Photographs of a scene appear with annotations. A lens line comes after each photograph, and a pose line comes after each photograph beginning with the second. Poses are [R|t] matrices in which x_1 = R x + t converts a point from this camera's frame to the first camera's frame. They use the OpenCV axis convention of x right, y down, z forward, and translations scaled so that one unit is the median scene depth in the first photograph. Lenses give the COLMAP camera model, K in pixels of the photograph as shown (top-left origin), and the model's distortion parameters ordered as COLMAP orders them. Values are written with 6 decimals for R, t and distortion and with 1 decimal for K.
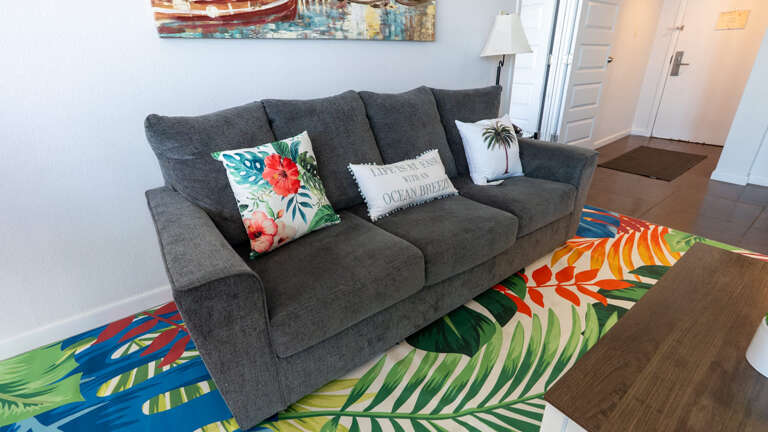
lens RADIAL K [[351.0, 0, 388.1], [0, 351.0, 214.7], [0, 0, 1]] dist [-0.003273, -0.000015]
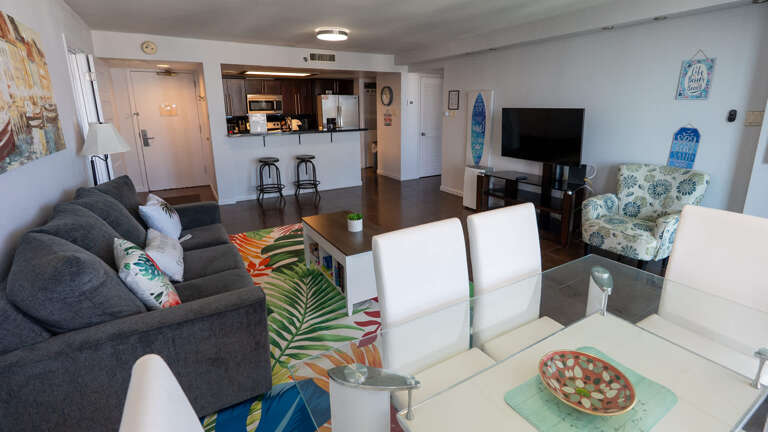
lens RADIAL K [[357.5, 0, 389.3], [0, 357.5, 189.1], [0, 0, 1]] dist [-0.002869, -0.000156]
pose [[0.121112, -0.206103, 0.971006, -1.166837], [0.405050, 0.903323, 0.141216, -0.168561], [-0.906238, 0.376203, 0.192885, -0.130584]]
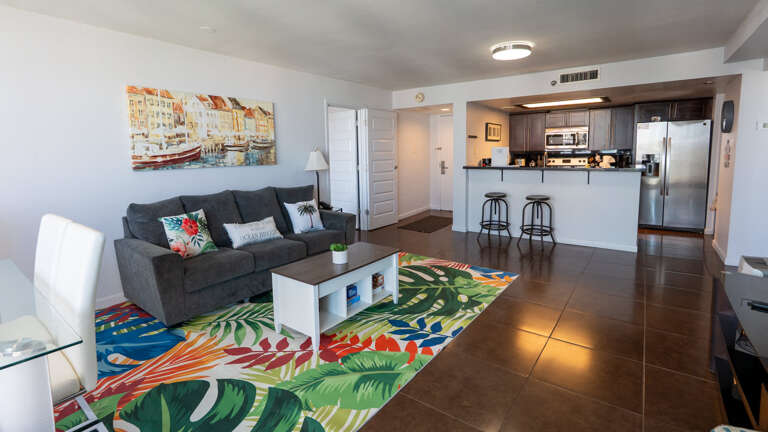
lens RADIAL K [[352.0, 0, 384.9], [0, 352.0, 188.3], [0, 0, 1]] dist [-0.001249, -0.000100]
pose [[0.964887, -0.023701, 0.261593, 0.275219], [0.104428, 0.948443, -0.299251, 0.386811], [-0.241014, 0.316061, 0.917615, -1.239383]]
